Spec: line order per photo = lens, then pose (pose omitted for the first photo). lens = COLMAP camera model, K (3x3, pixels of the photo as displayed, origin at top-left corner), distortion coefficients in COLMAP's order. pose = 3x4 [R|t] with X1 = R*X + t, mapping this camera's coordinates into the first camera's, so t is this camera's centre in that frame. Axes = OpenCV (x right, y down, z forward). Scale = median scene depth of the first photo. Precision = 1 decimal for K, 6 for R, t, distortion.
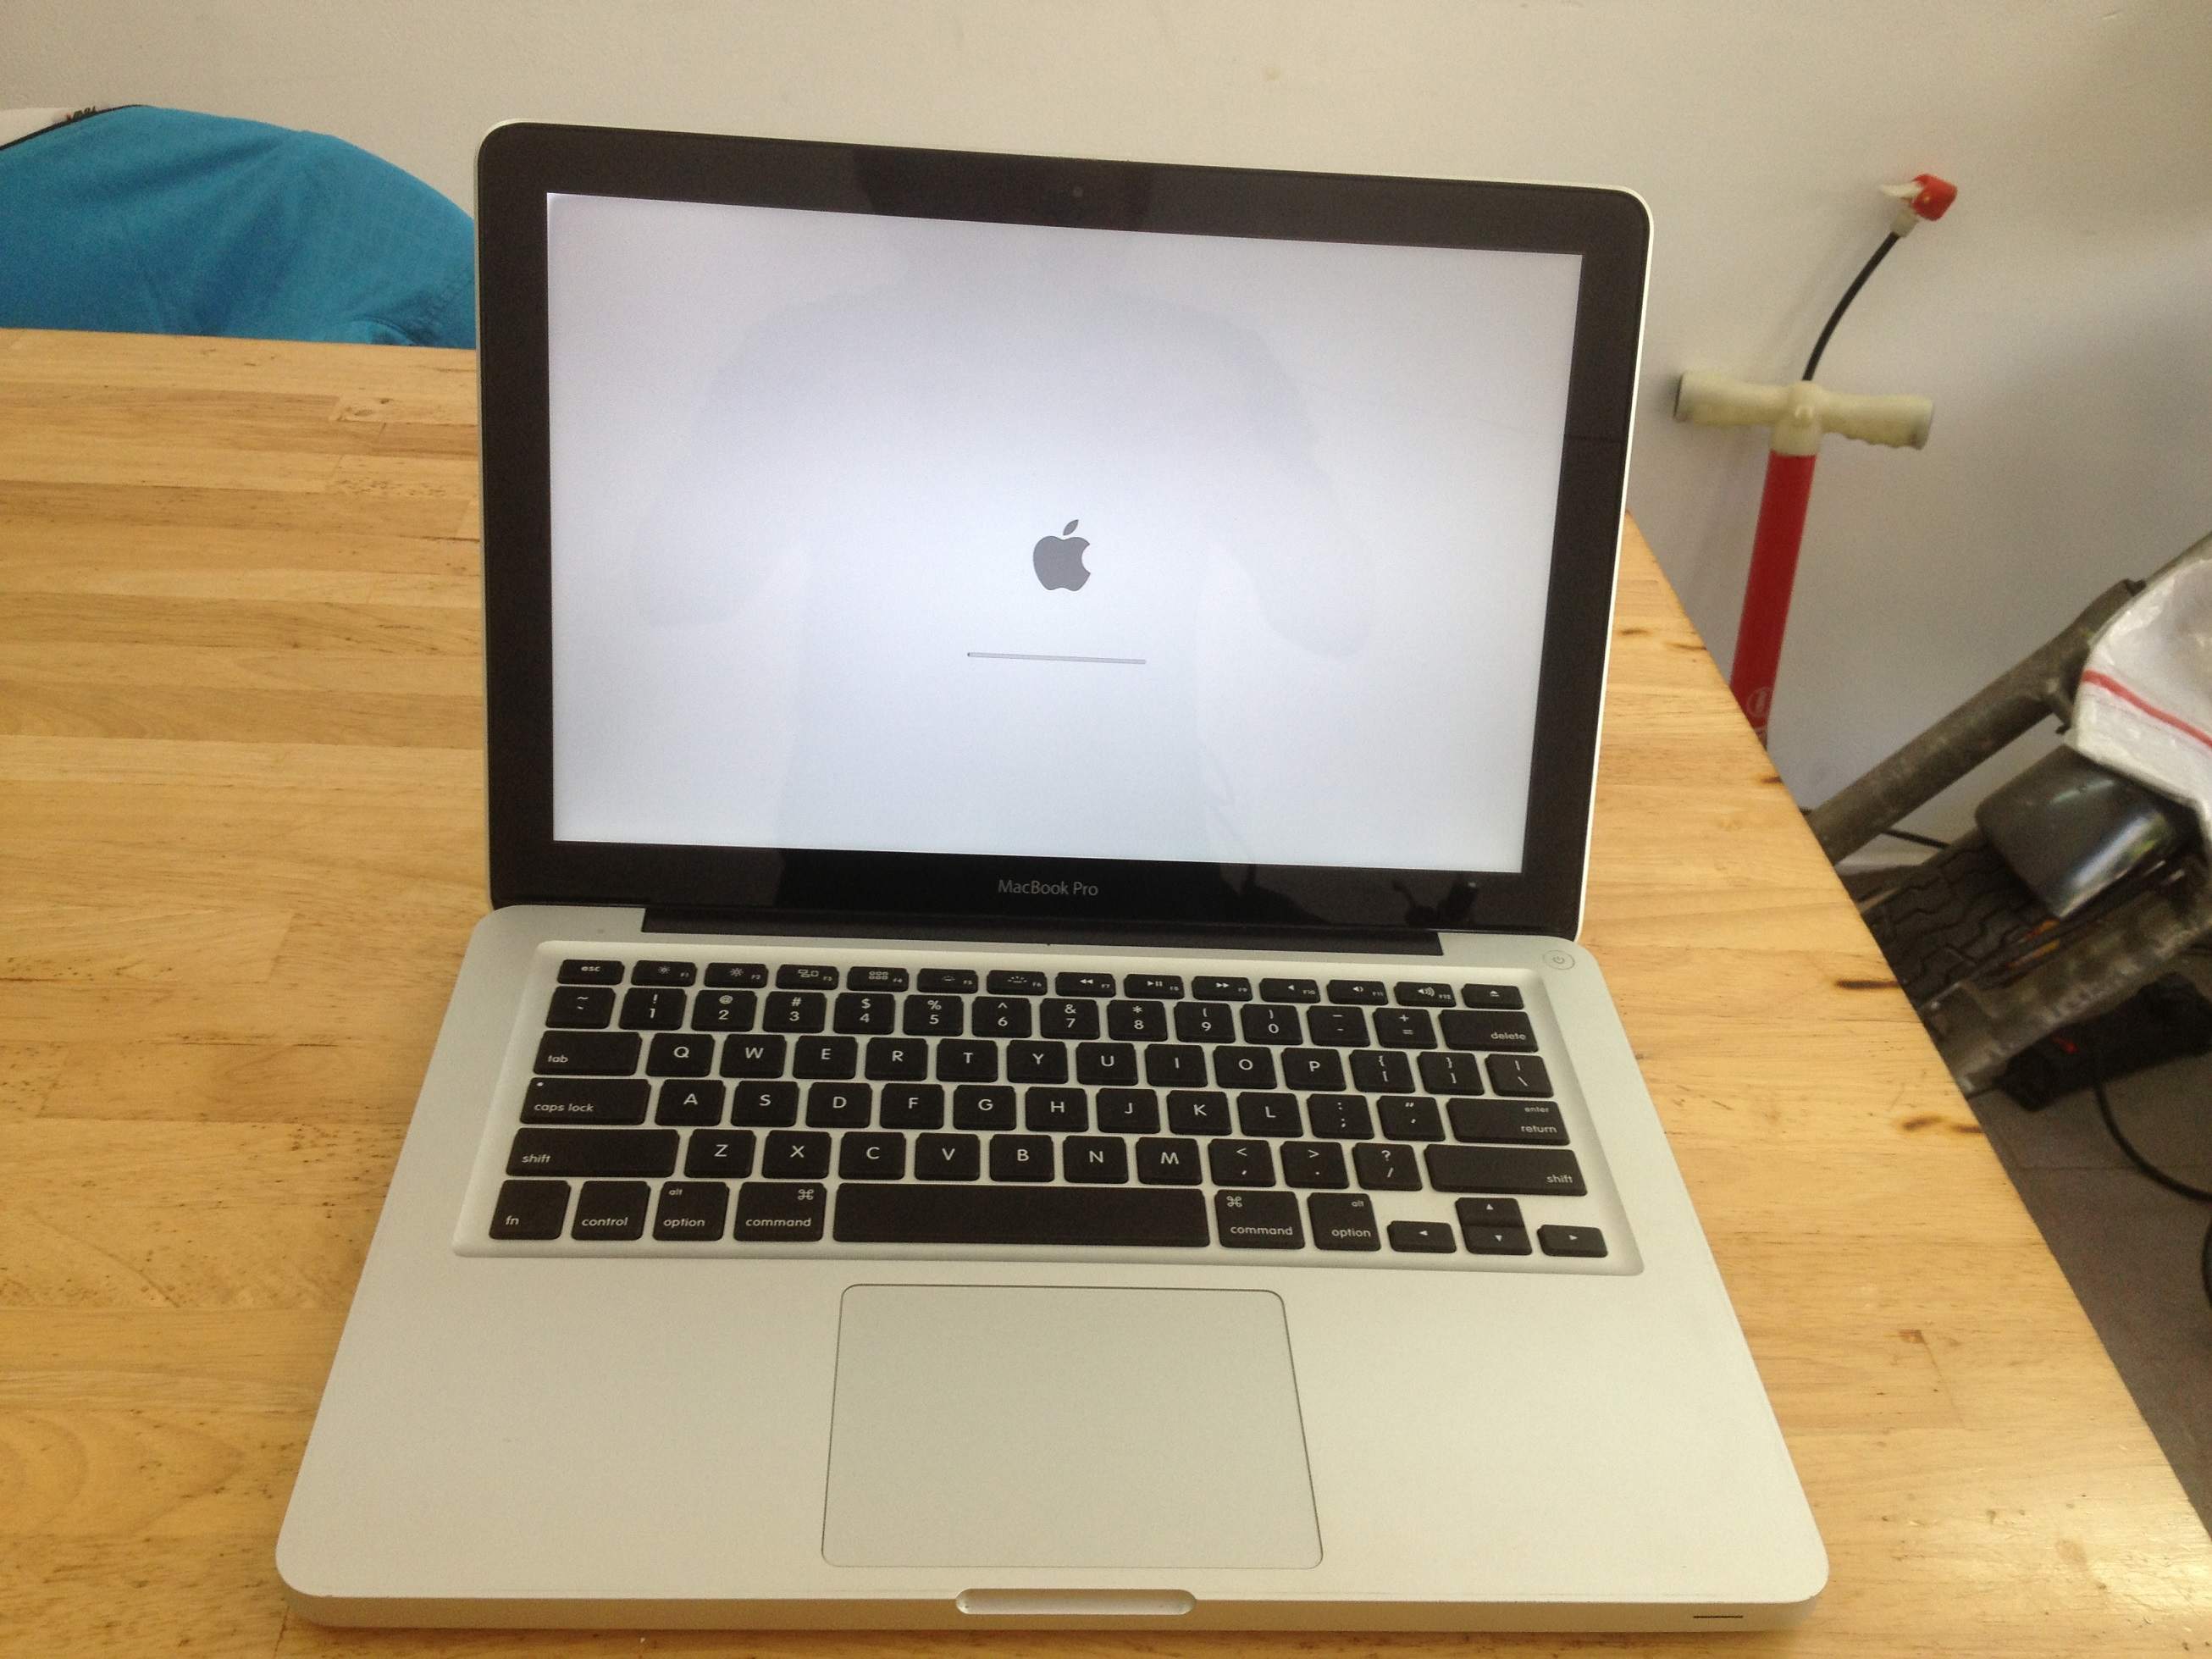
lens RADIAL K [[2170.1, 0, 1106.0], [0, 2170.1, 829.5], [0, 0, 1]] dist [0.245830, -0.714221]
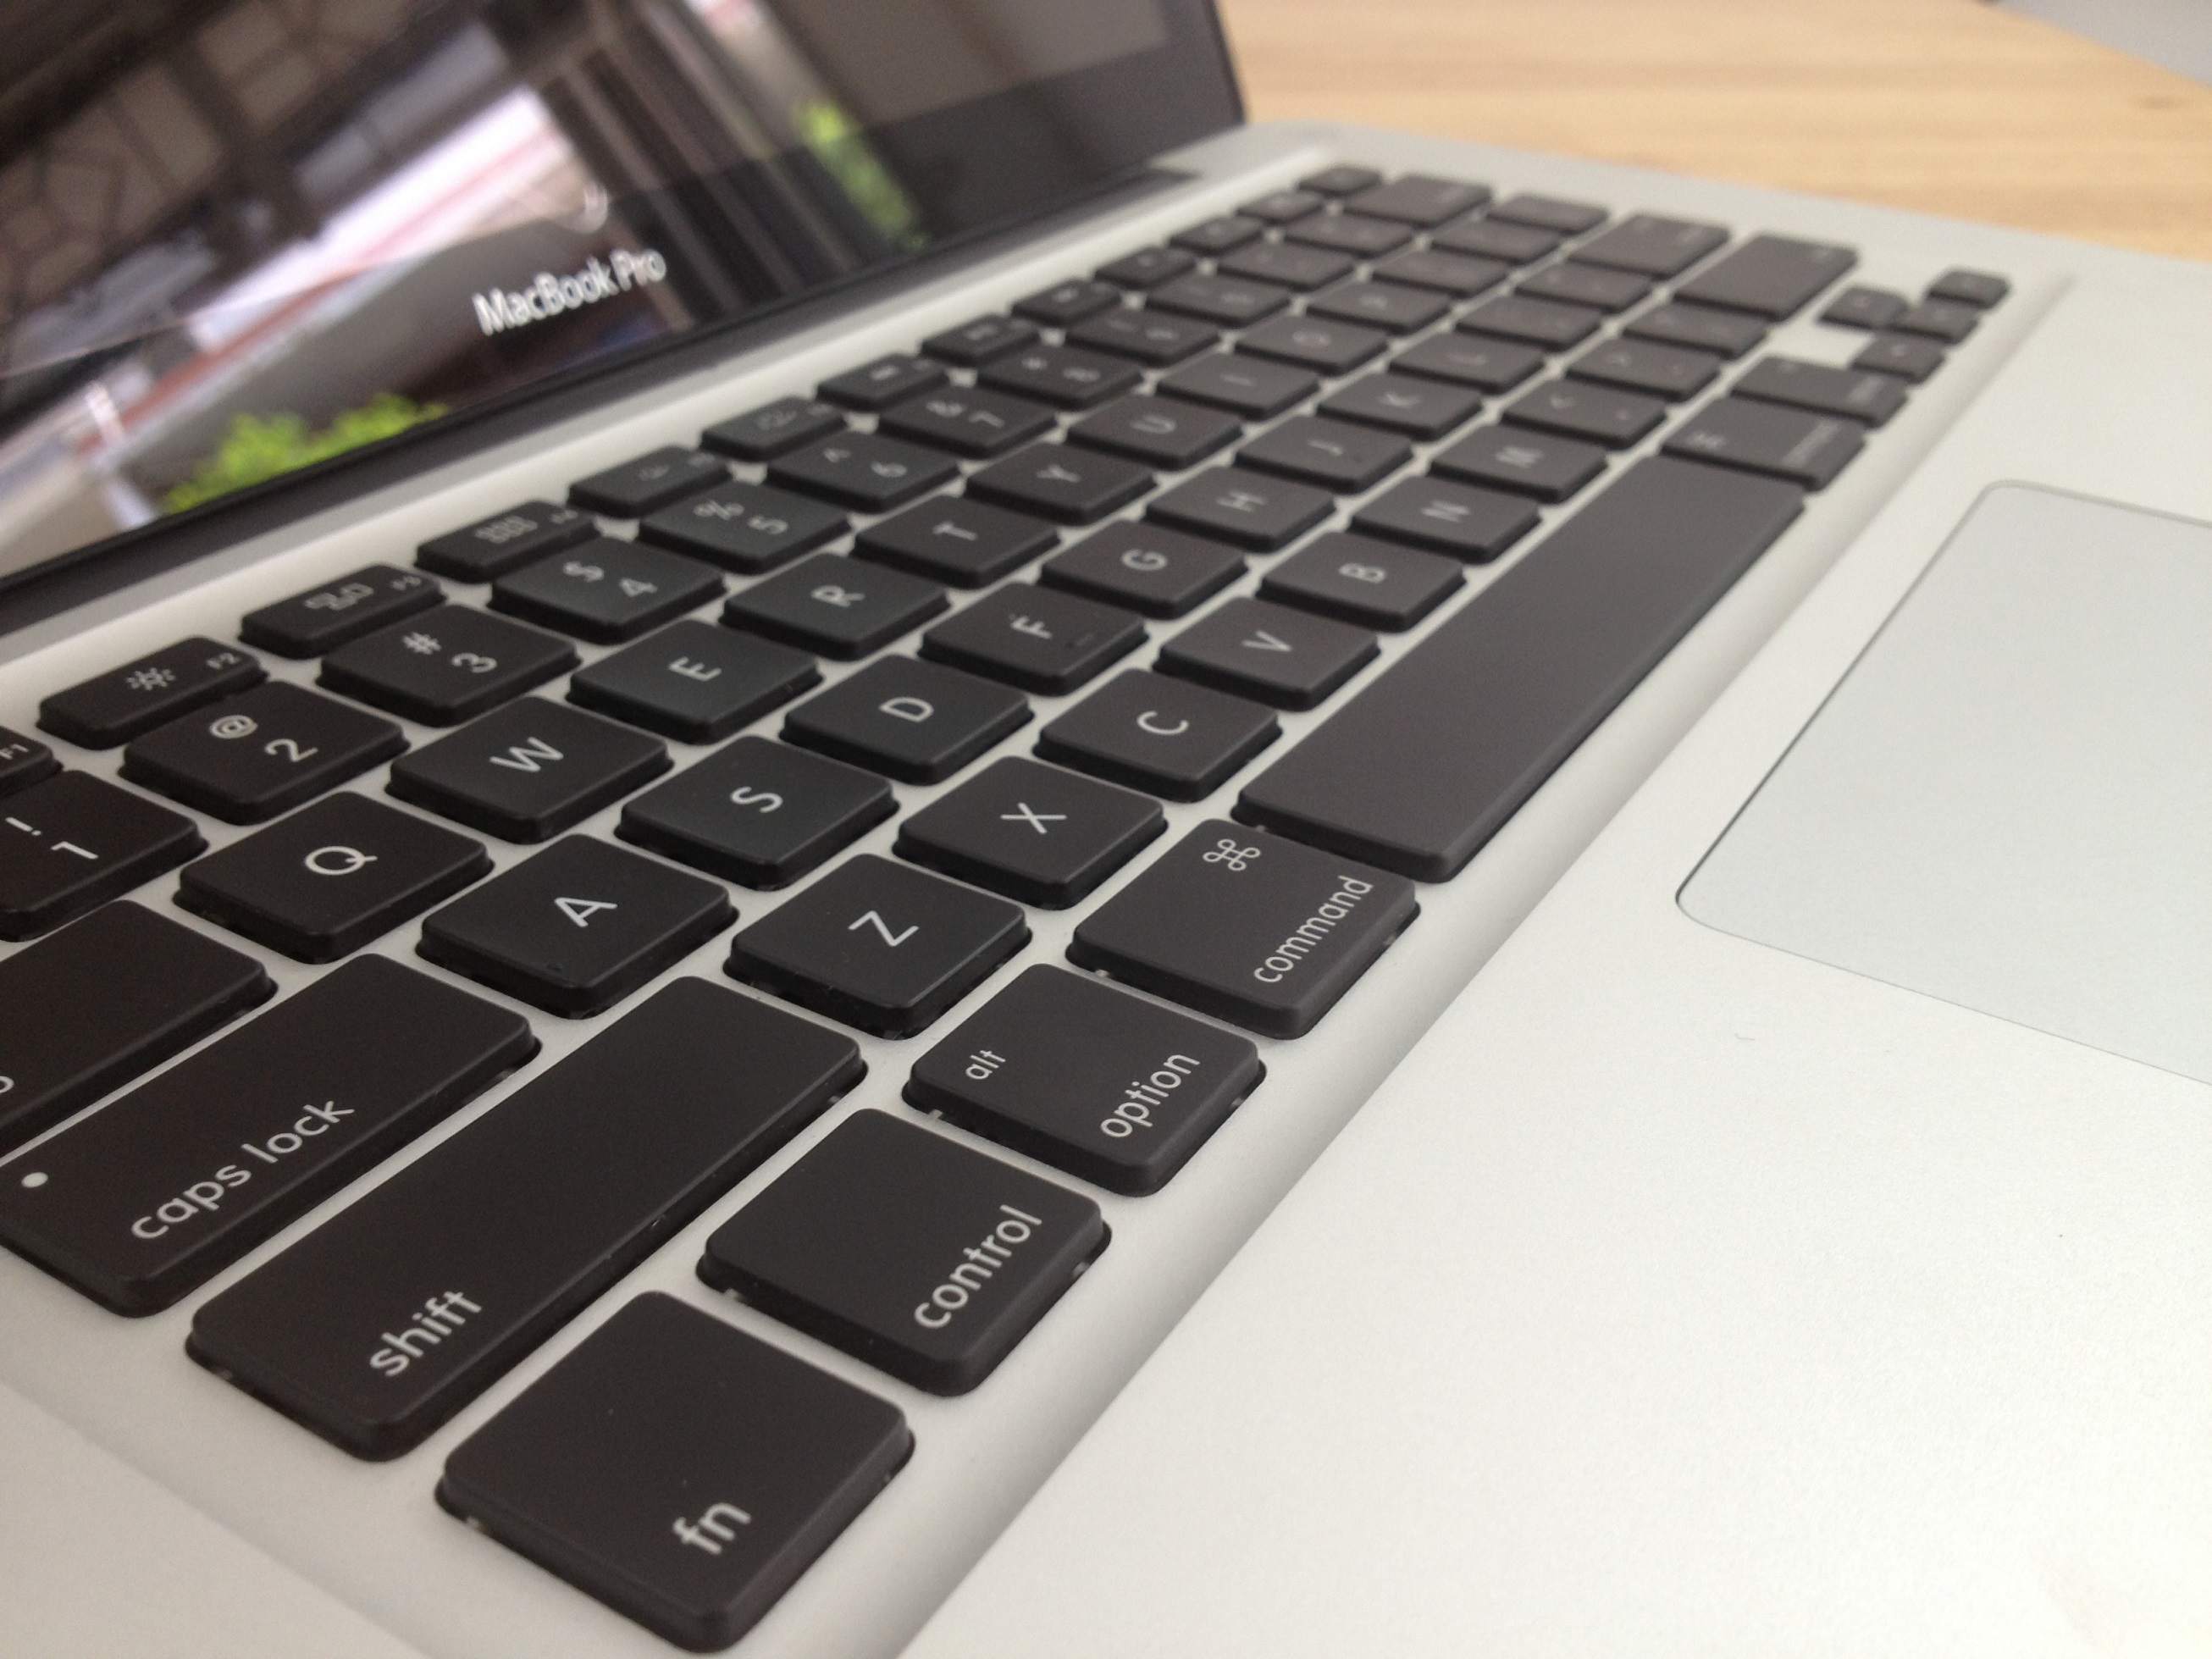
lens RADIAL K [[2170.1, 0, 1106.0], [0, 2170.1, 829.5], [0, 0, 1]] dist [0.245830, -0.714221]
pose [[0.560095, -0.456849, 0.691073, -0.316011], [0.482387, 0.858041, 0.176266, 0.093623], [-0.673496, 0.234639, 0.700962, 0.728942]]
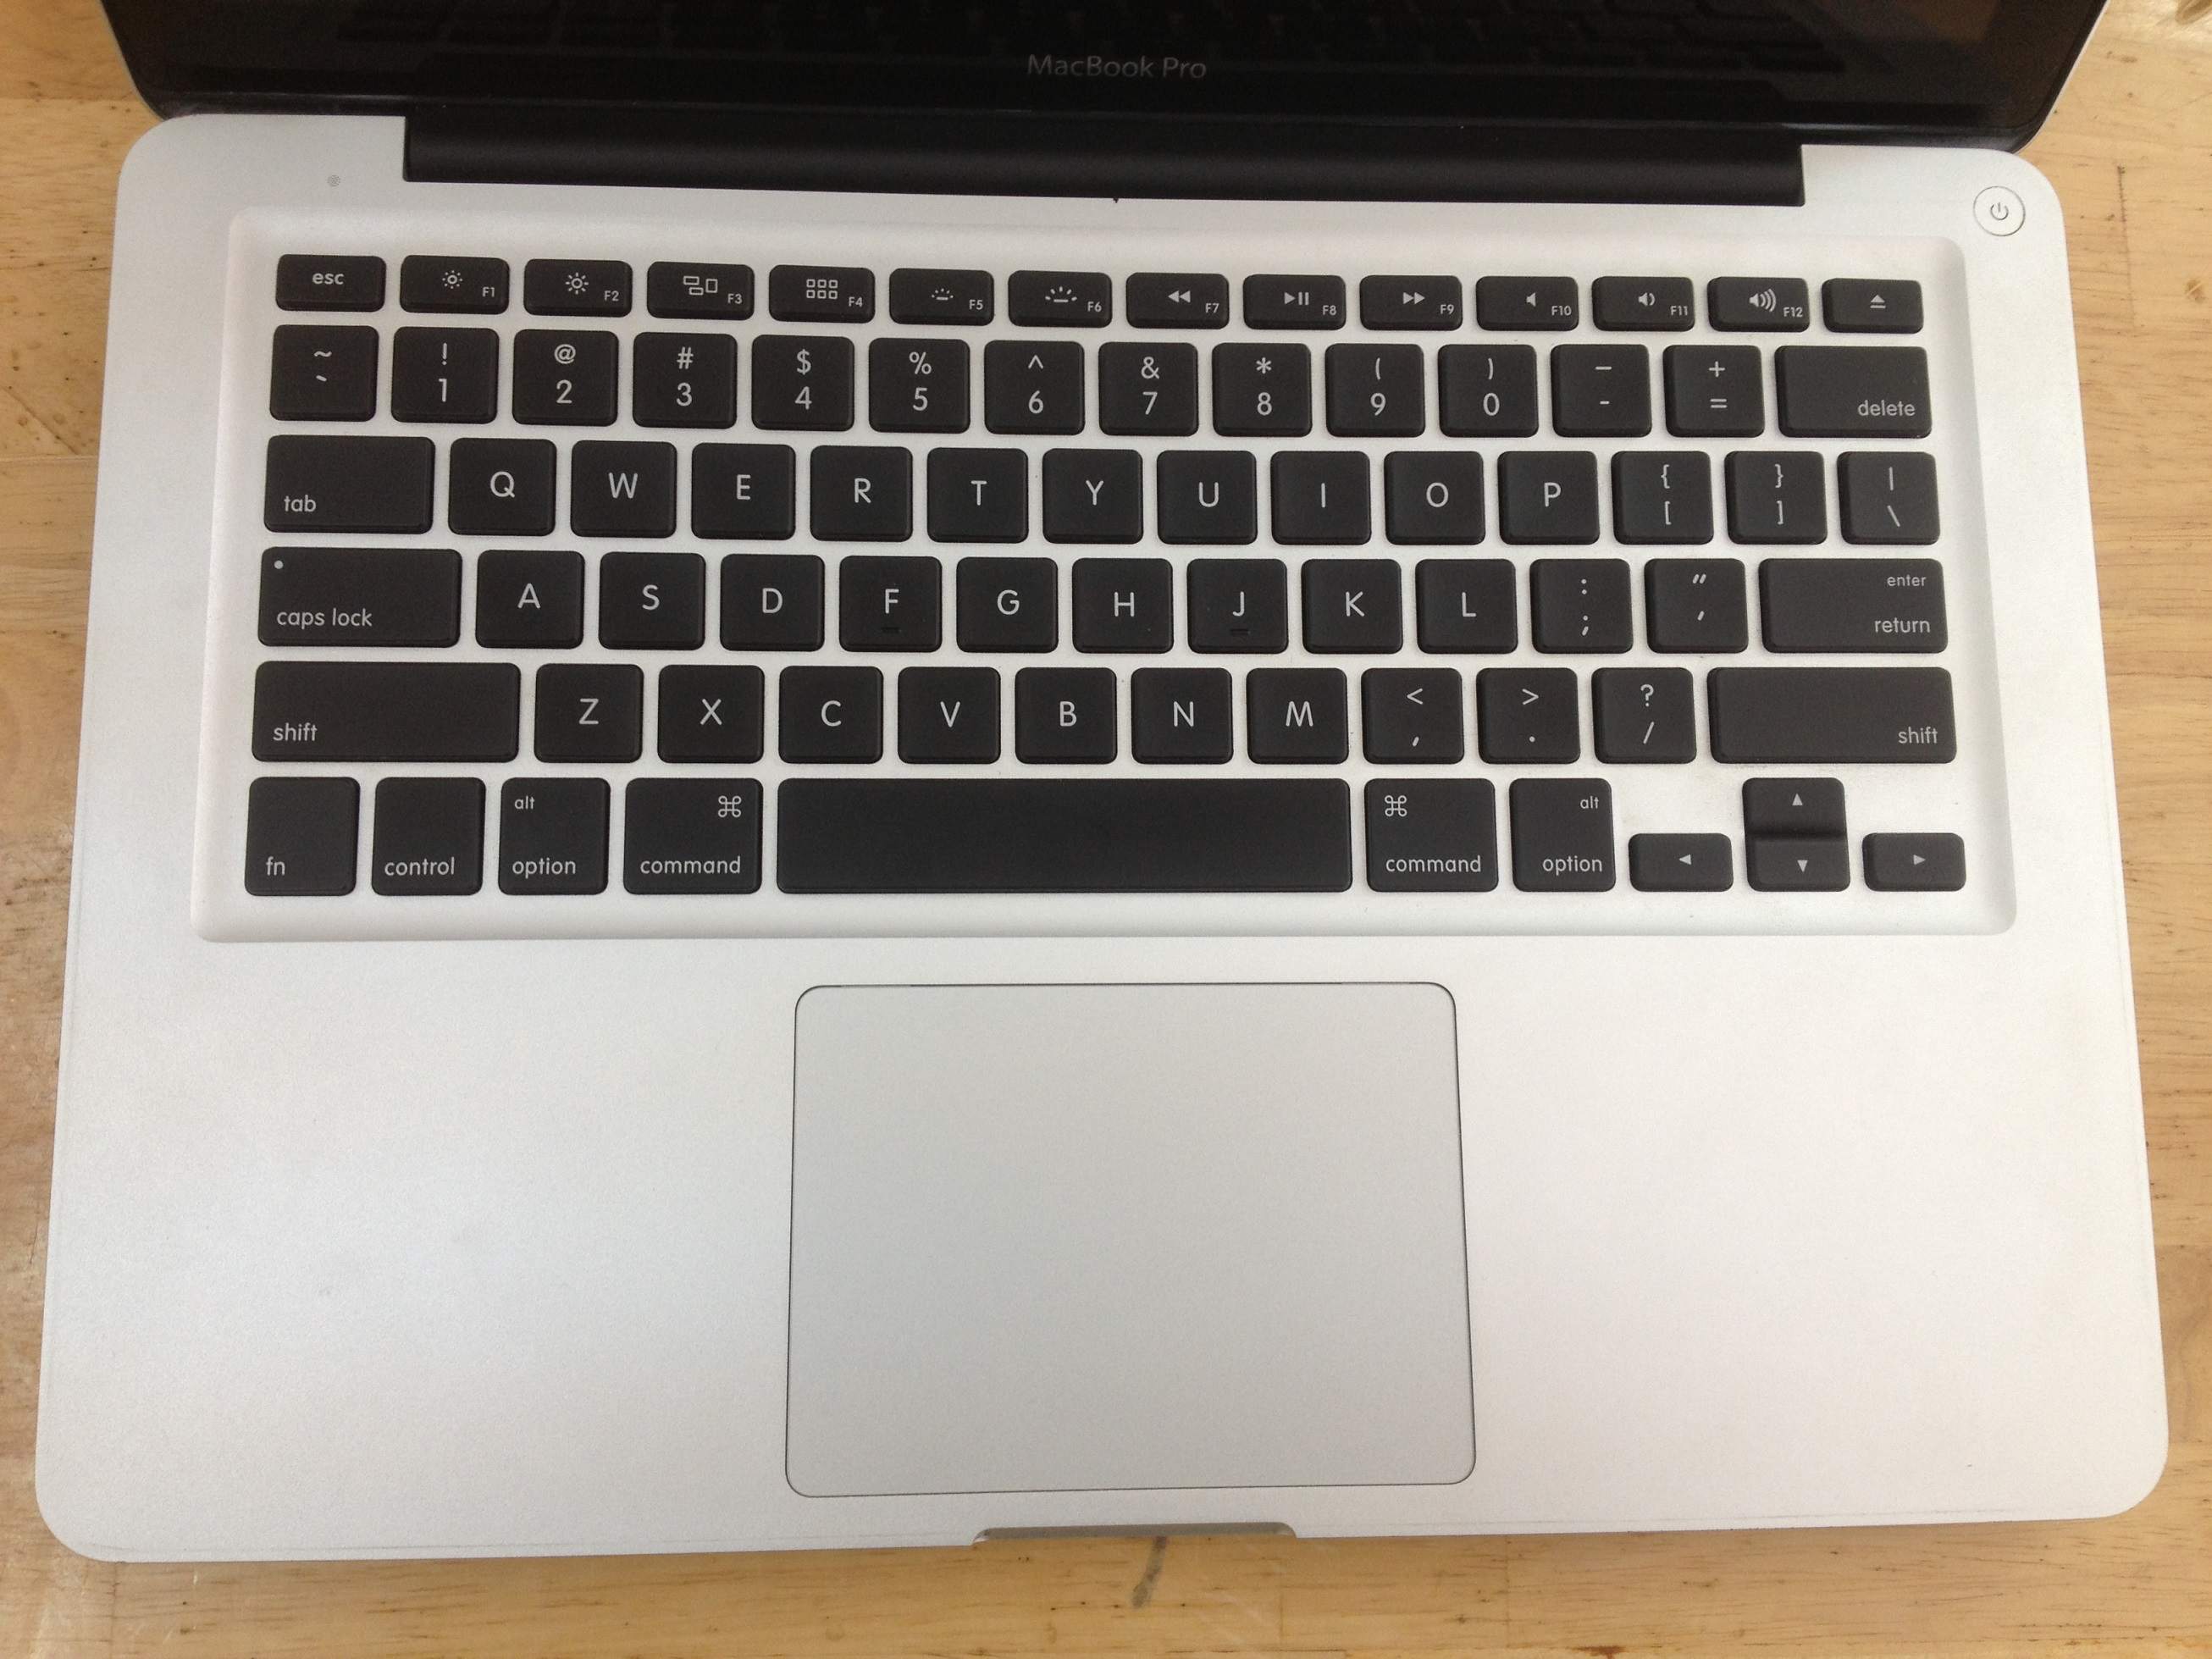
lens RADIAL K [[2170.1, 0, 1106.0], [0, 2170.1, 829.5], [0, 0, 1]] dist [0.245830, -0.714221]
pose [[0.999270, 0.033267, -0.018763, -0.013184], [-0.009460, 0.691533, 0.722283, -0.265059], [0.037003, -0.721579, 0.691343, 0.504746]]
